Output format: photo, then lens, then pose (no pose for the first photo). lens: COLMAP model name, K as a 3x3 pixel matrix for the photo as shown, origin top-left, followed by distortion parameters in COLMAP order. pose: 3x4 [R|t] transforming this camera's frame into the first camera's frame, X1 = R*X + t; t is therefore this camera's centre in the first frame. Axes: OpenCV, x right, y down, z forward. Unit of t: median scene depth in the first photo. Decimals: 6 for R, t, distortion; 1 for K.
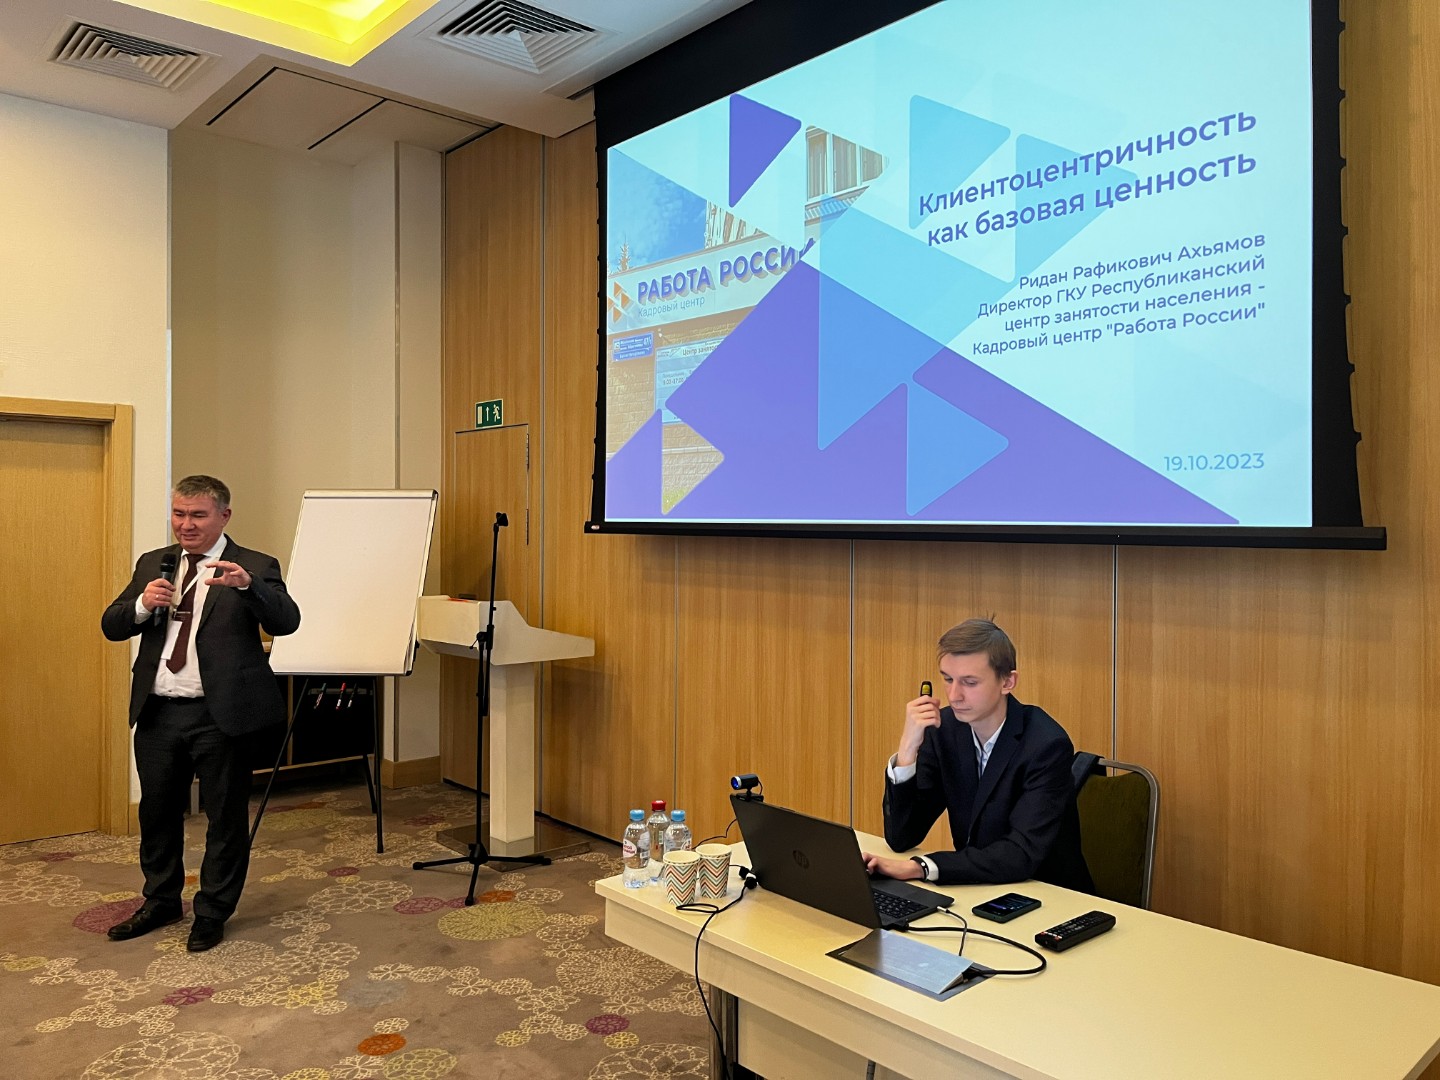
lens RADIAL K [[1085.7, 0, 714.0], [0, 1085.7, 535.6], [0, 0, 1]] dist [0.007829, -0.010948]
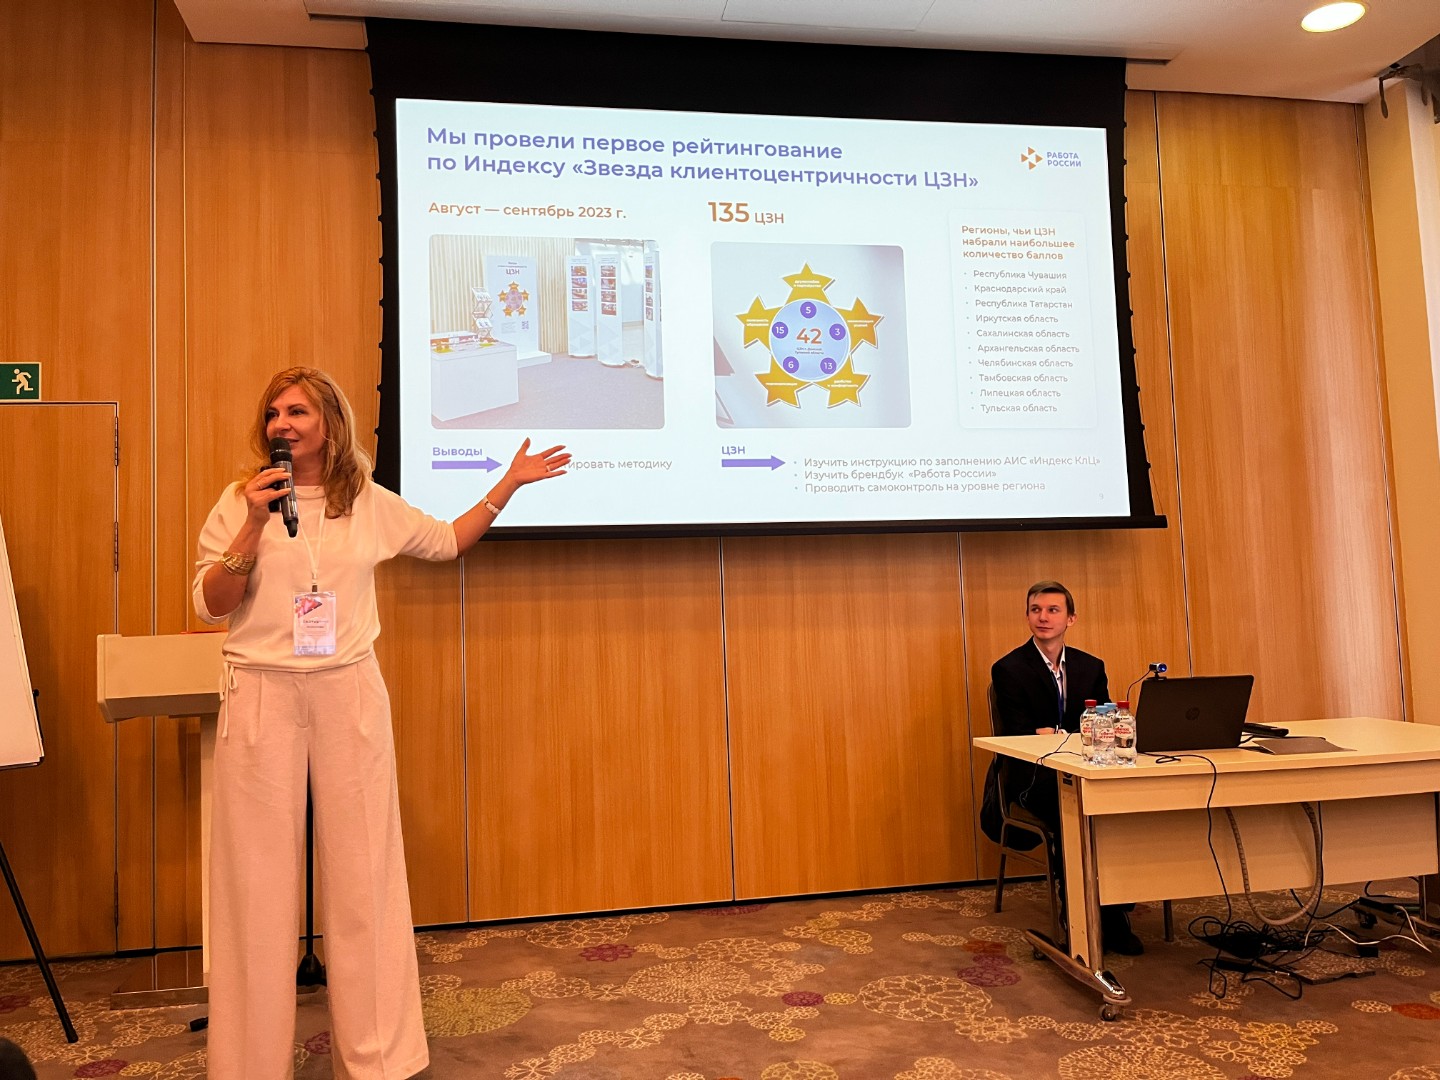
lens RADIAL K [[1085.7, 0, 714.9], [0, 1085.7, 543.2], [0, 0, 1]] dist [0.007829, -0.010948]
pose [[0.522339, 0.048475, 0.851359, -0.868784], [0.047142, 0.995215, -0.085588, 0.104701], [-0.851434, 0.084841, 0.517555, 0.456650]]
